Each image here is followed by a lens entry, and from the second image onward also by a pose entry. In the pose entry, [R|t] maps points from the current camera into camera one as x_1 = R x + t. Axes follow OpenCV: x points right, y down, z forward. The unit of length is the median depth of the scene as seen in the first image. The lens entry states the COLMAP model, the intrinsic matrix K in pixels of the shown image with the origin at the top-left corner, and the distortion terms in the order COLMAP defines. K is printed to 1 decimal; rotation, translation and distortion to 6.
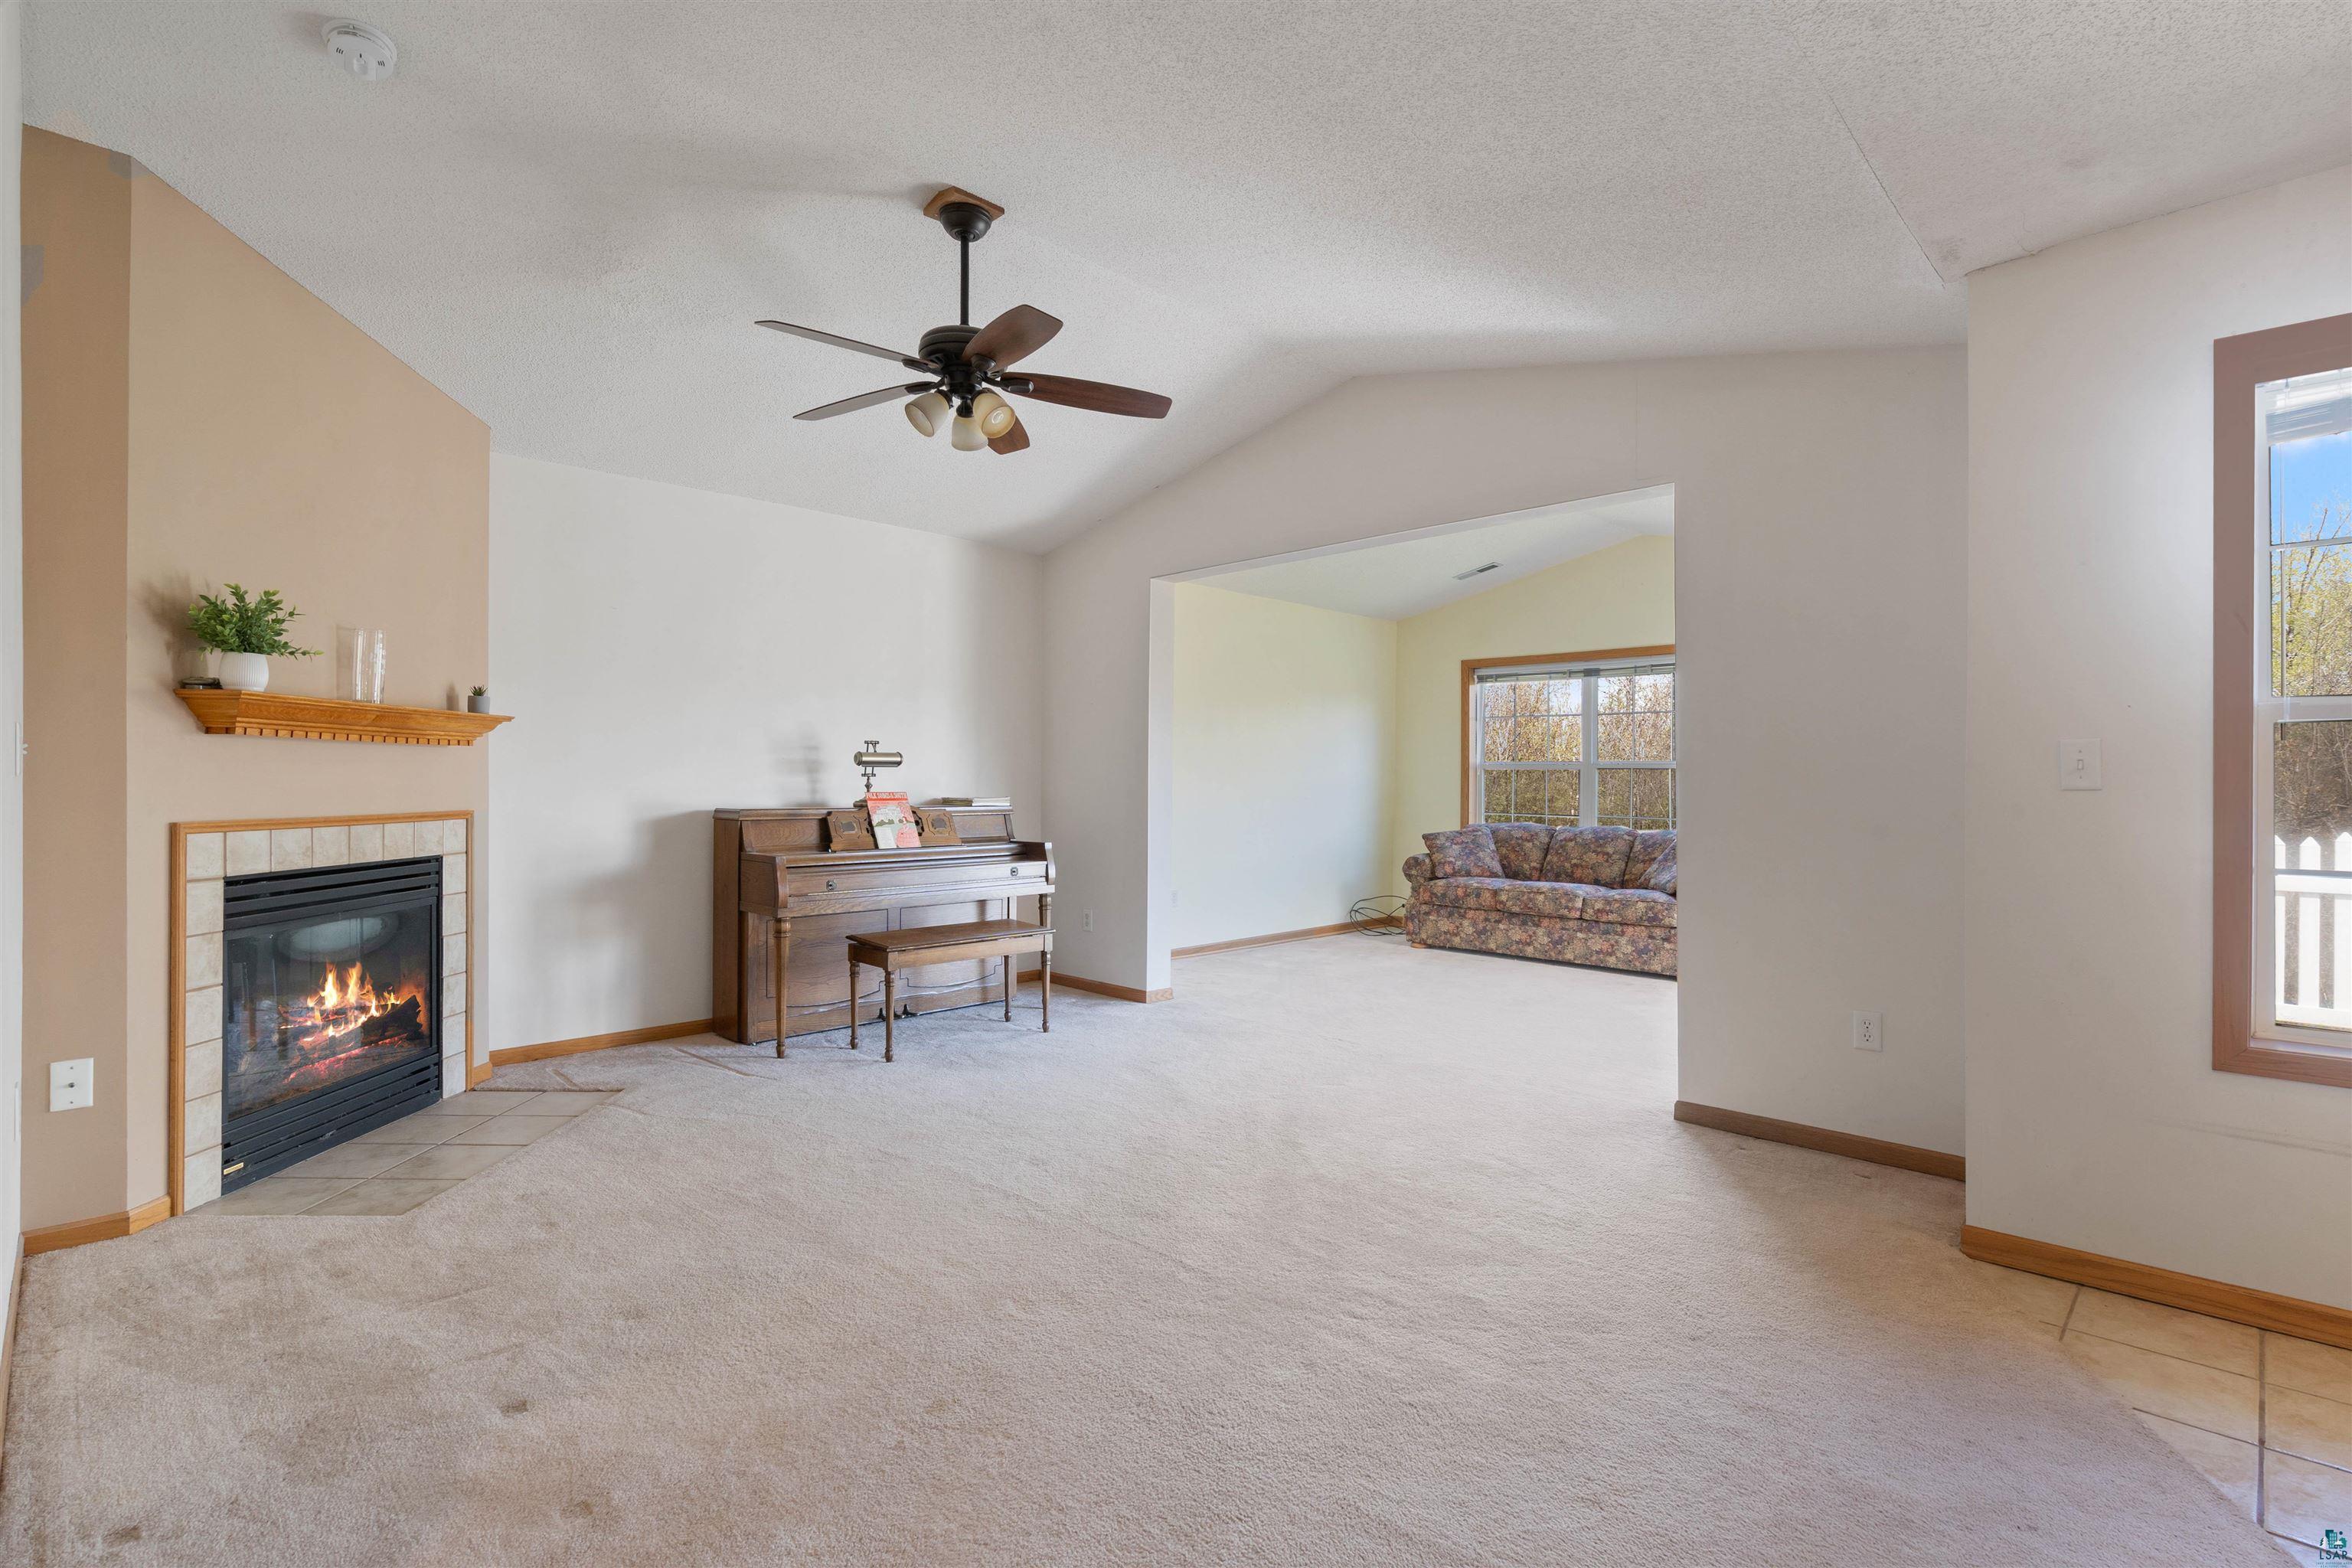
lens RADIAL K [[1093.7, 0, 1176.1], [0, 1093.7, 769.1], [0, 0, 1]] dist [-0.002736, 0.000107]
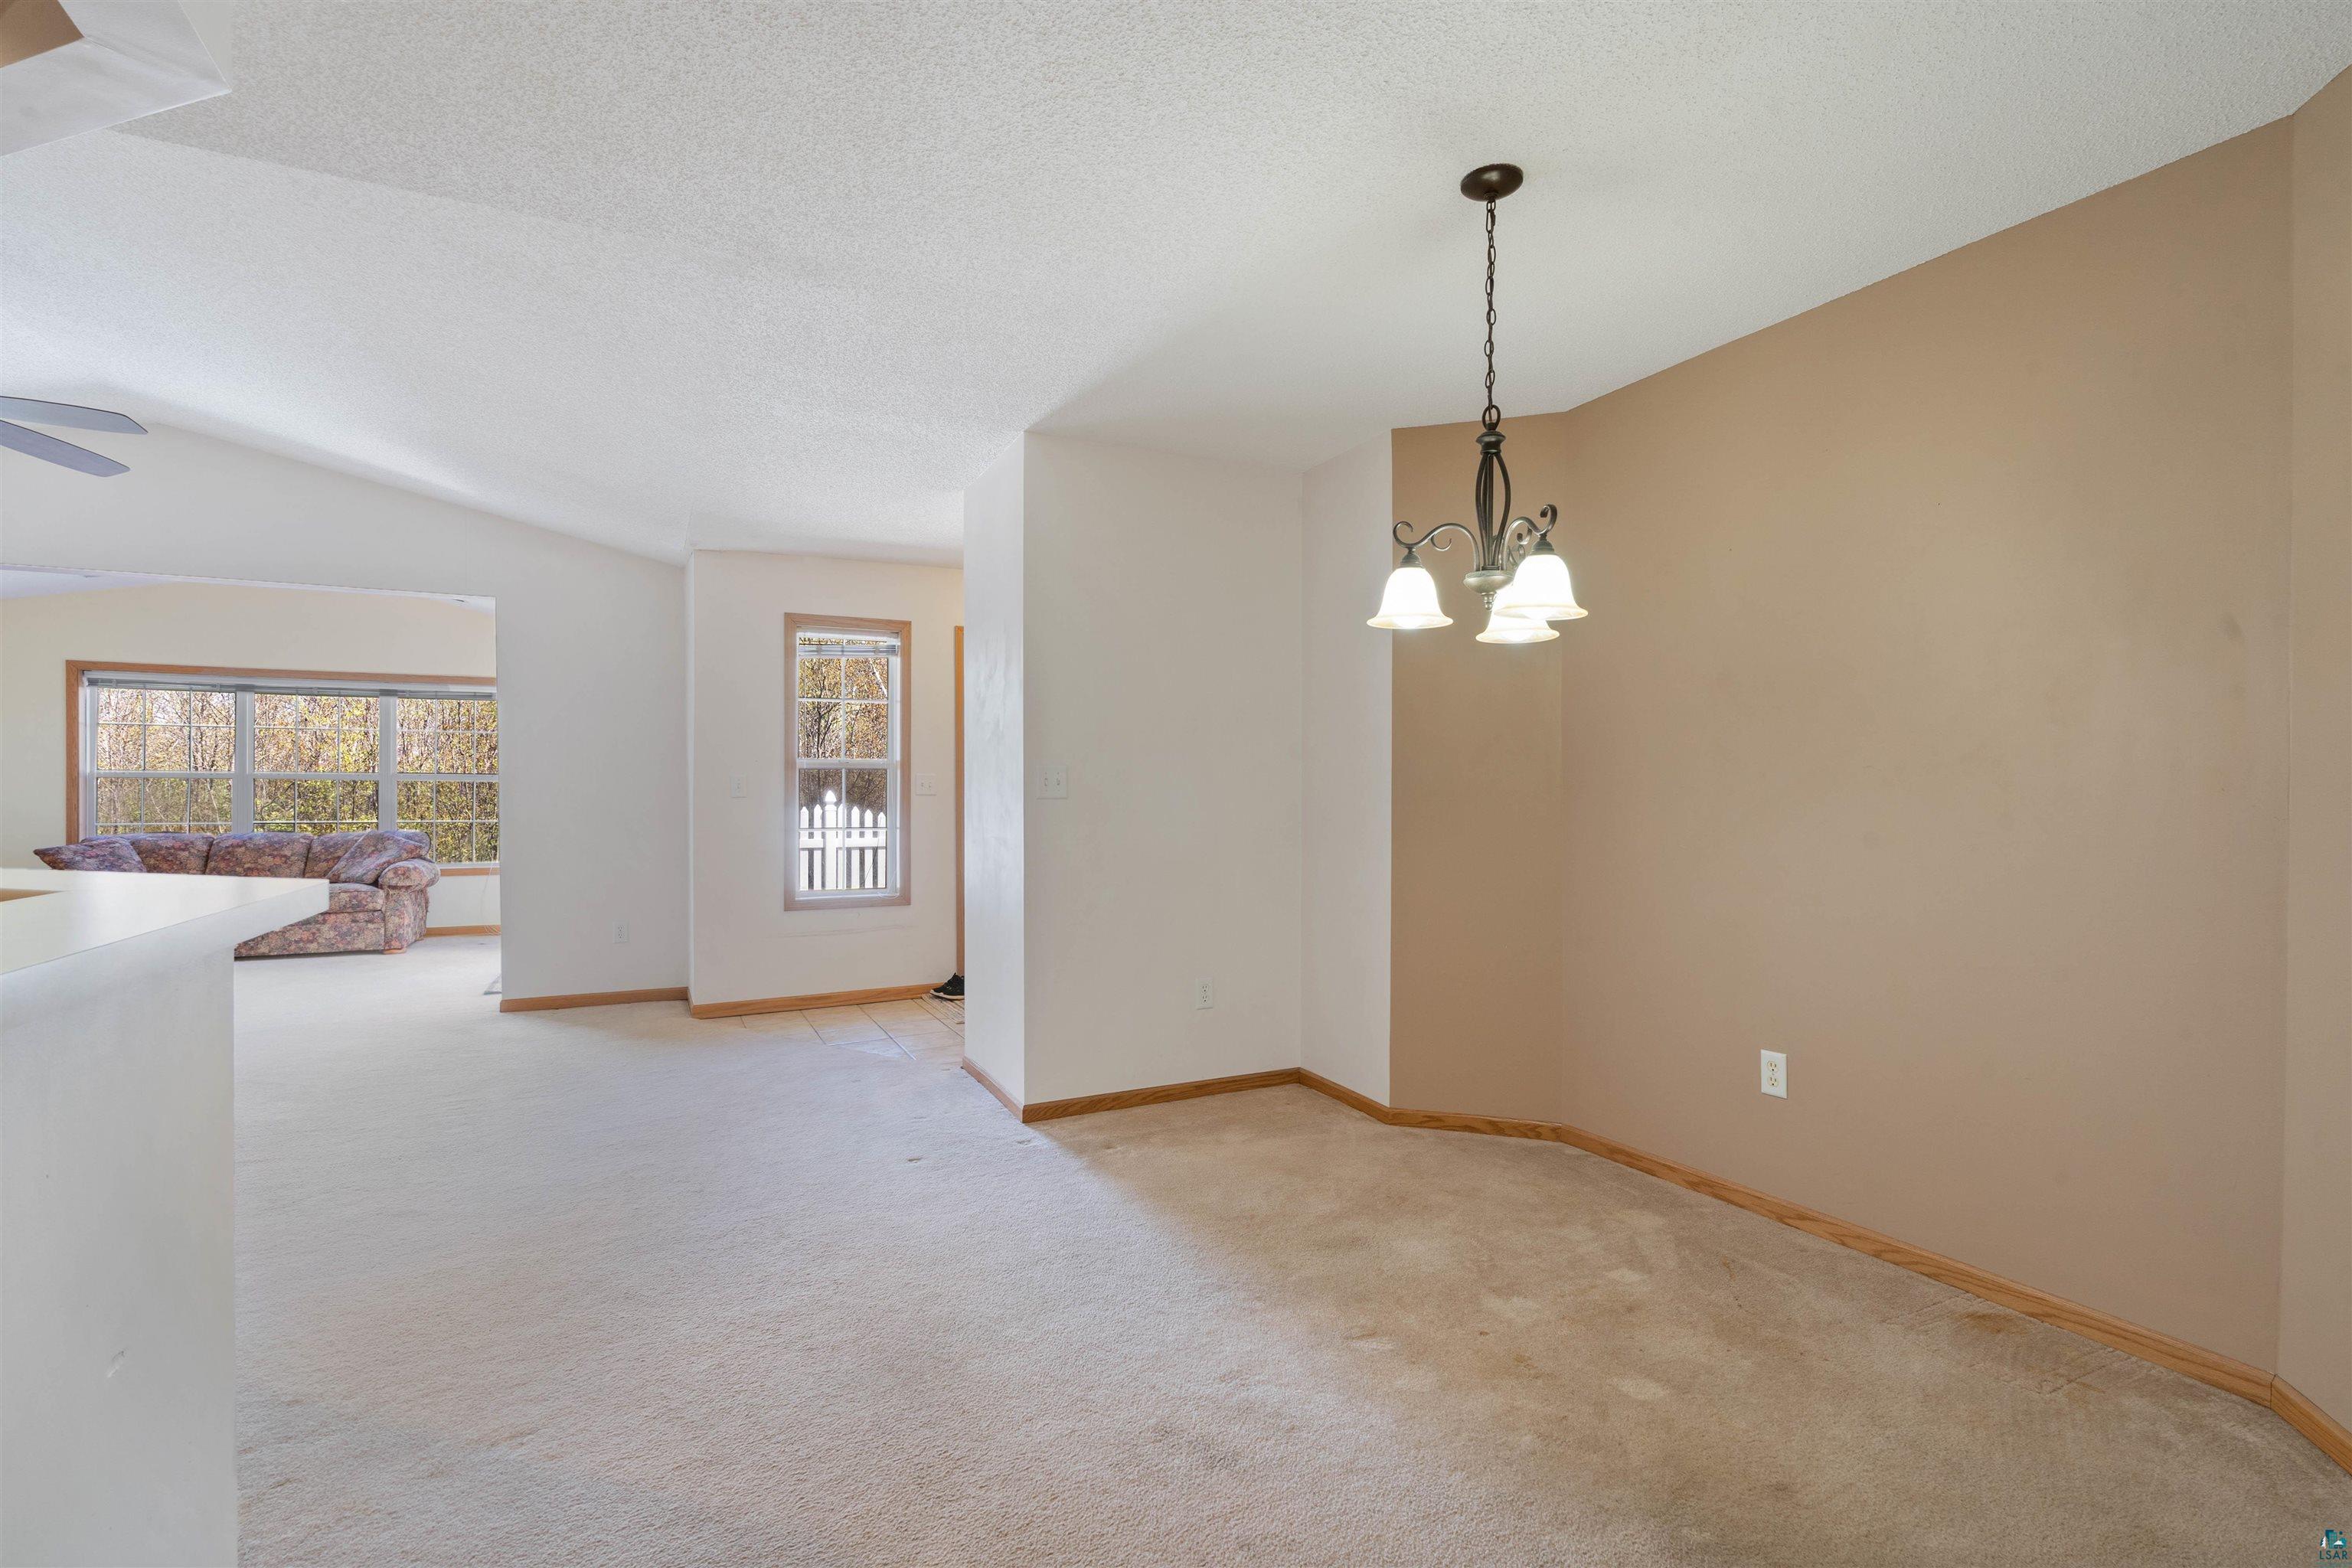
lens RADIAL K [[1093.7, 0, 1176.1], [0, 1093.7, 794.9], [0, 0, 1]] dist [-0.002736, 0.000107]
pose [[0.309662, -0.011108, 0.950782, -0.378517], [-0.010670, 0.999828, 0.015157, -0.011375], [-0.950787, -0.014838, 0.309490, -0.202910]]
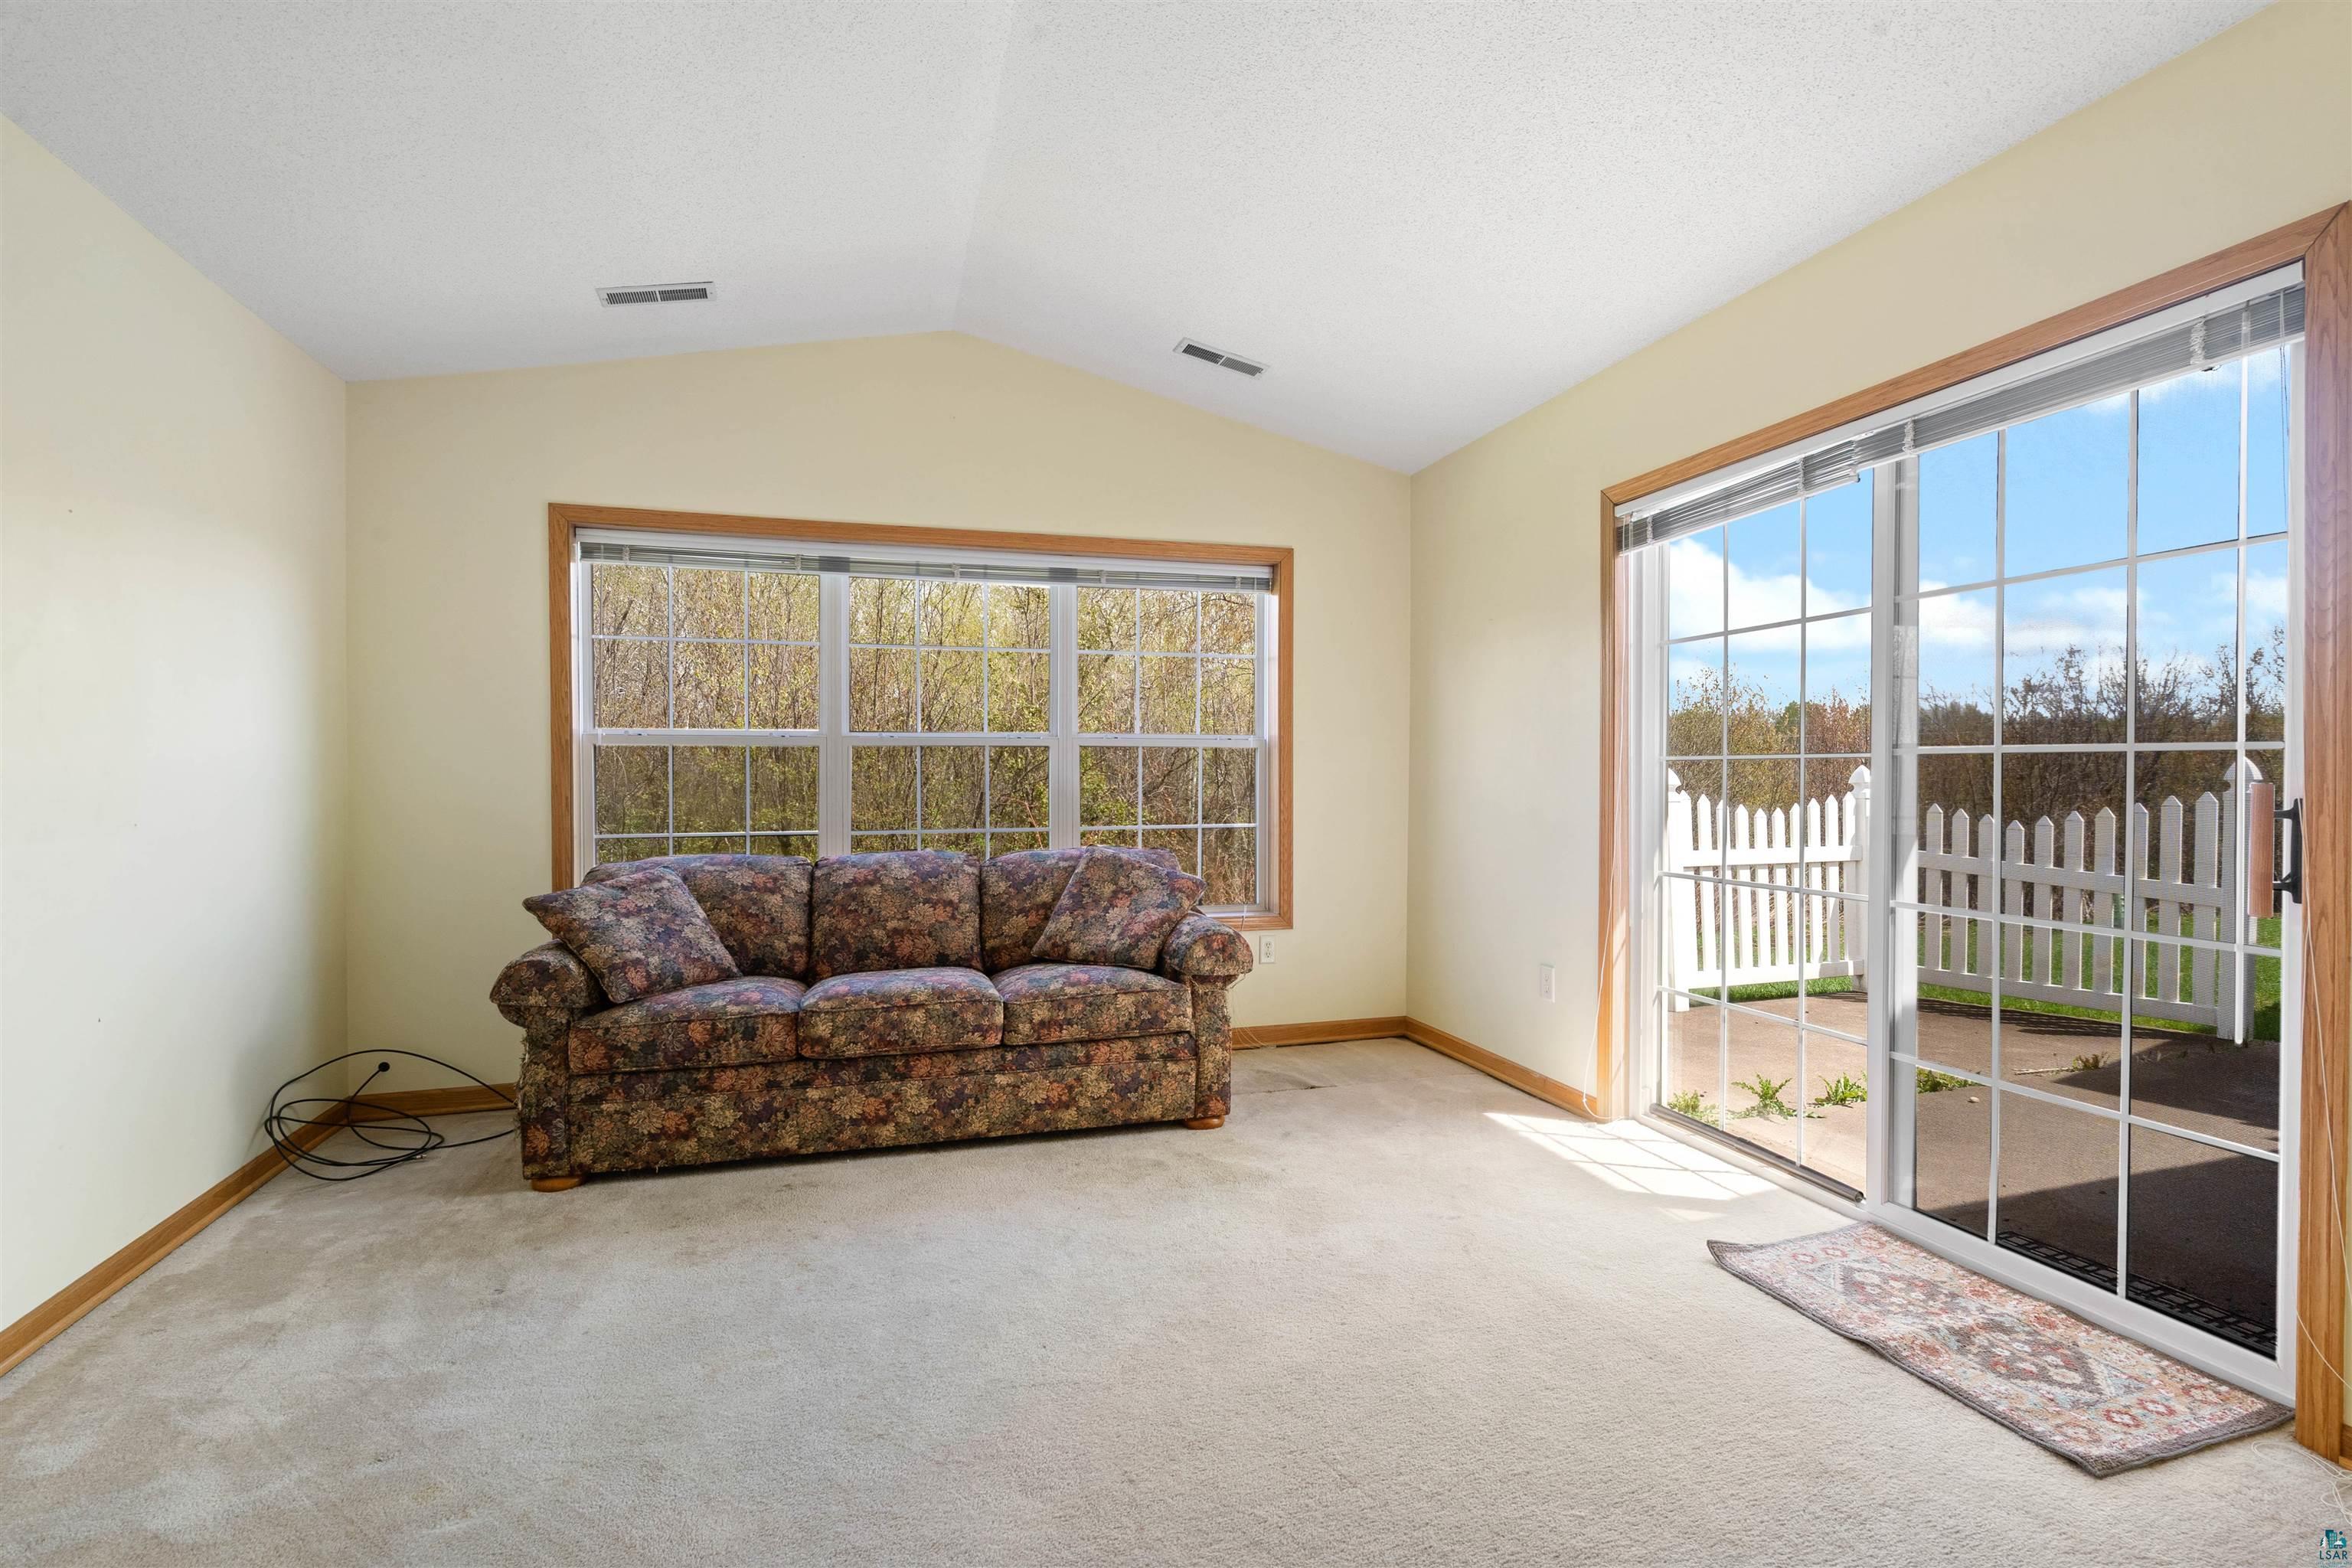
lens RADIAL K [[1093.7, 0, 1157.0], [0, 1093.7, 780.8], [0, 0, 1]] dist [-0.002736, 0.000107]
pose [[0.451440, -0.015451, 0.892167, -0.034734], [-0.004848, 0.999793, 0.019768, 0.006714], [-0.892288, -0.013250, 0.451272, 0.669902]]
